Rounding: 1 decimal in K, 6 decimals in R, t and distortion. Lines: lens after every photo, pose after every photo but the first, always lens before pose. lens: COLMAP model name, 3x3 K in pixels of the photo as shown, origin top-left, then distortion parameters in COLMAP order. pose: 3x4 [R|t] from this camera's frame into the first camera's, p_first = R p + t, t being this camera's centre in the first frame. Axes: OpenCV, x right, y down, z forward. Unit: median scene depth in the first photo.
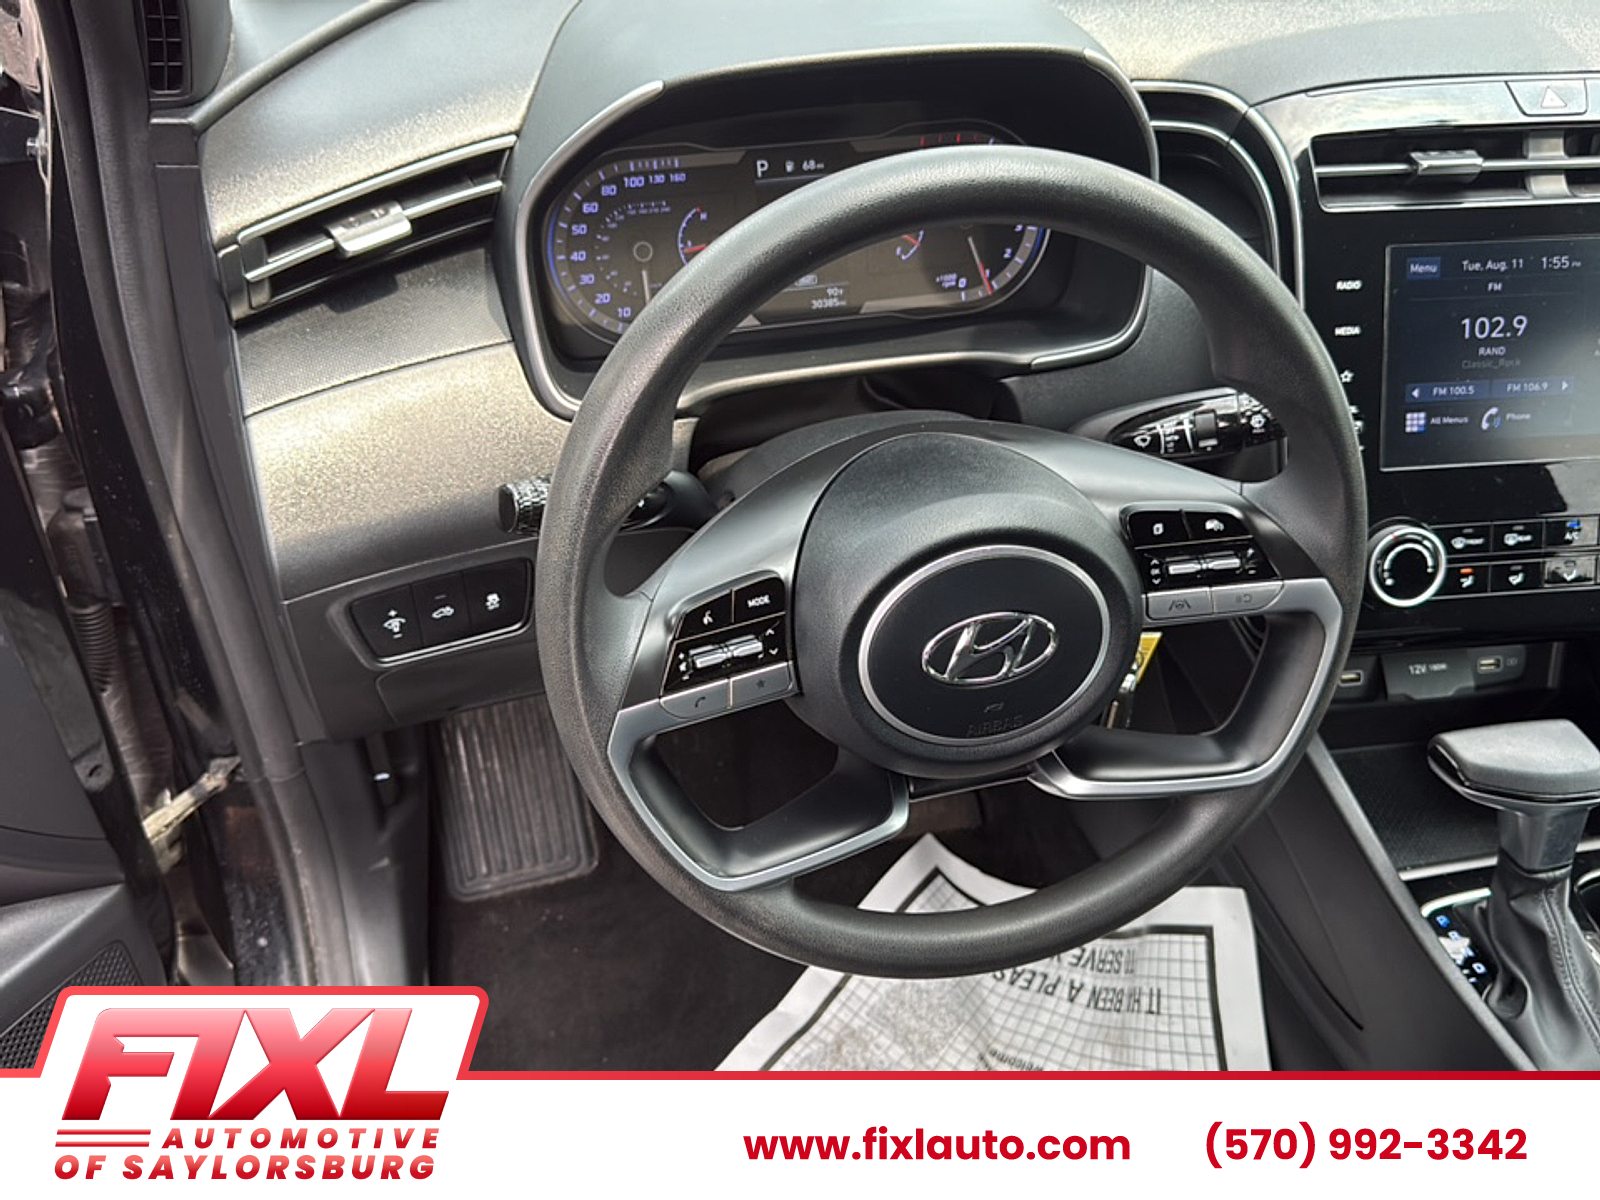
lens RADIAL K [[1490.7, 0, 787.5], [0, 1490.7, 609.5], [0, 0, 1]] dist [0.016373, 0.000000]
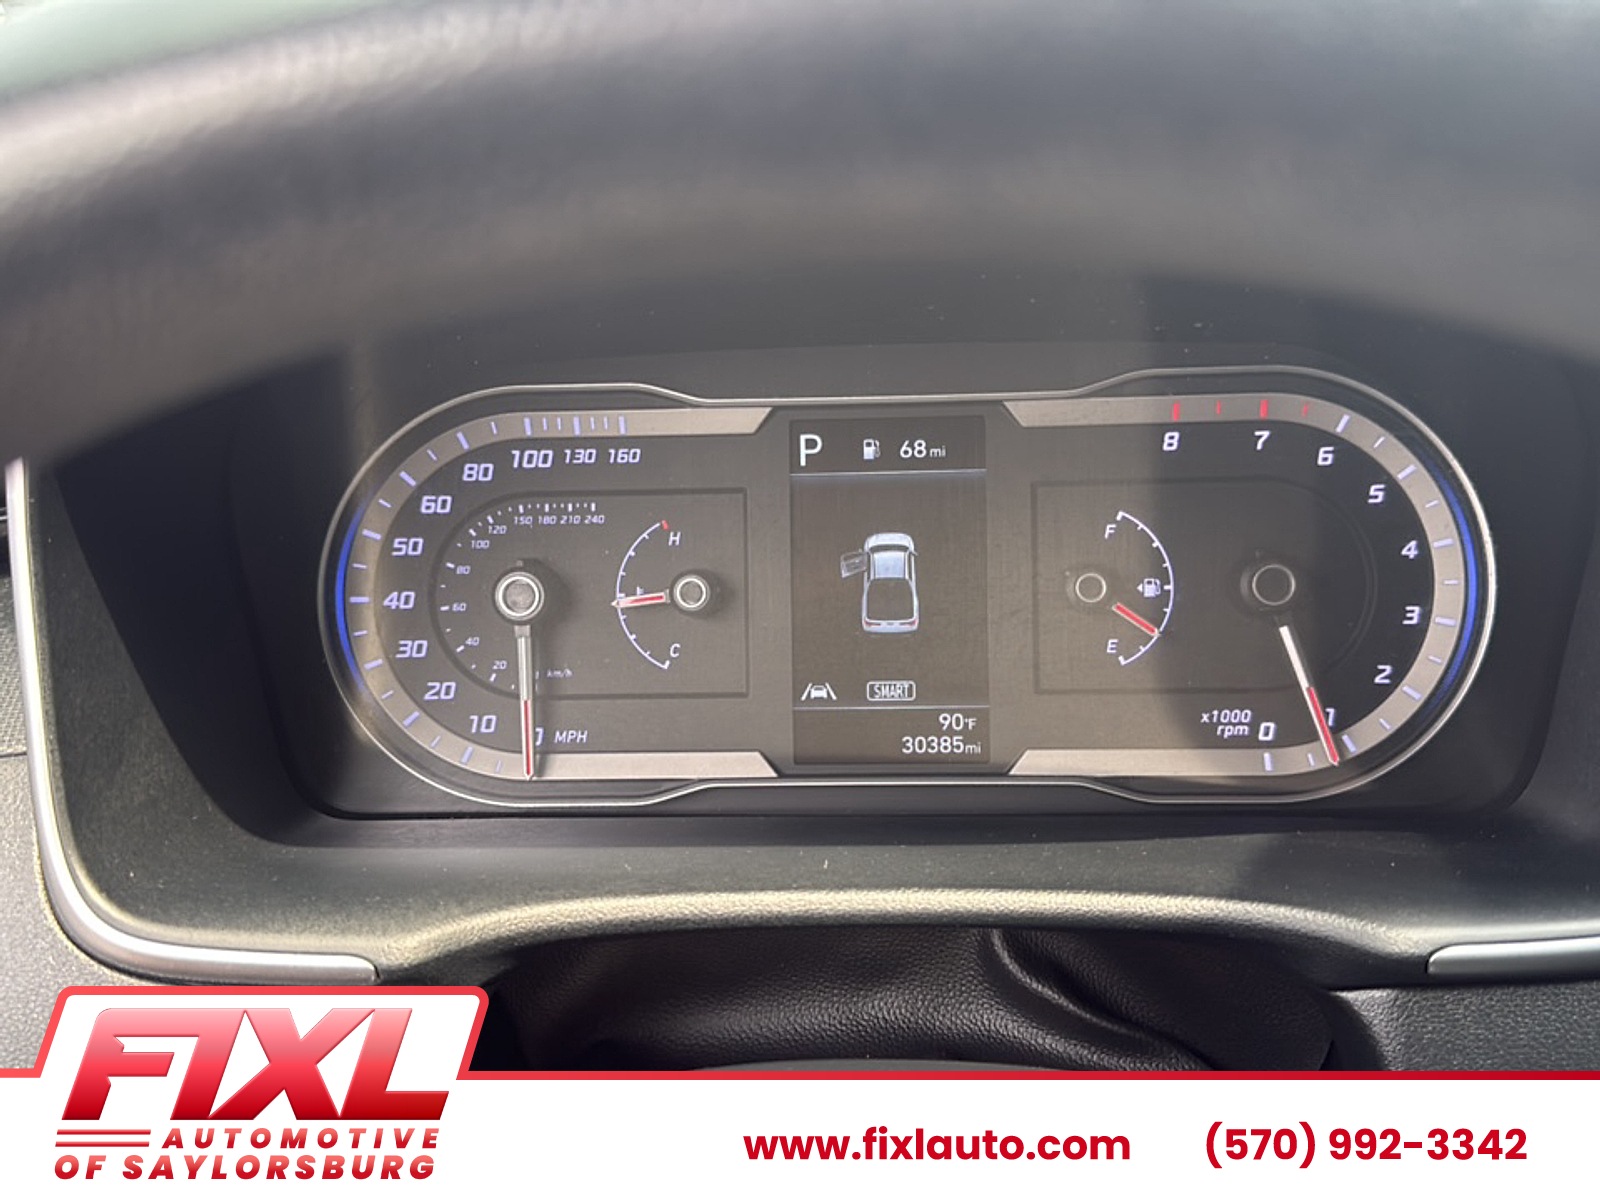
lens RADIAL K [[1490.7, 0, 763.1], [0, 1490.7, 585.5], [0, 0, 1]] dist [0.016373, 0.000000]
pose [[0.951441, 0.055843, -0.302725, 0.117894], [-0.151860, 0.940561, -0.303783, -0.118183], [0.267767, 0.335003, 0.903368, 0.621213]]
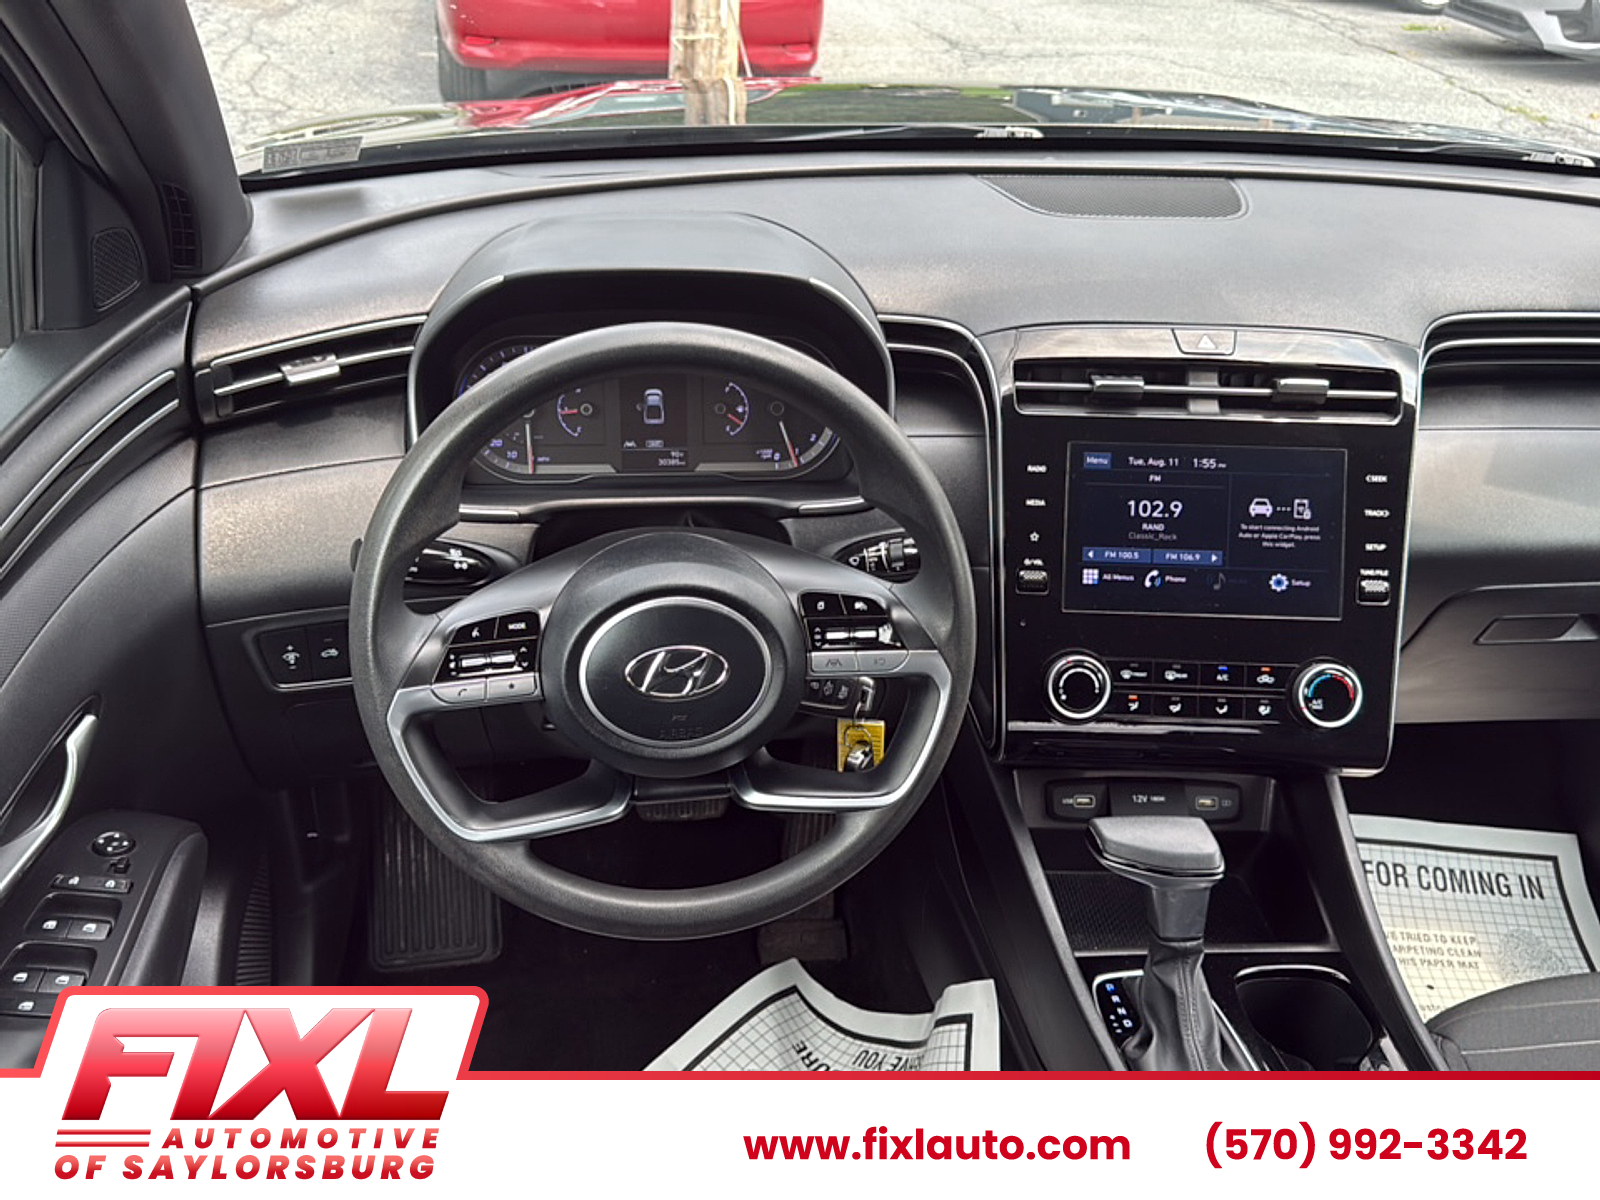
lens RADIAL K [[1490.7, 0, 788.0], [0, 1490.7, 608.7], [0, 0, 1]] dist [0.016373, 0.000000]
pose [[0.993881, 0.079208, -0.076990, 0.260563], [-0.092085, 0.979078, -0.181459, 0.159605], [0.061006, 0.187438, 0.980380, -0.270908]]
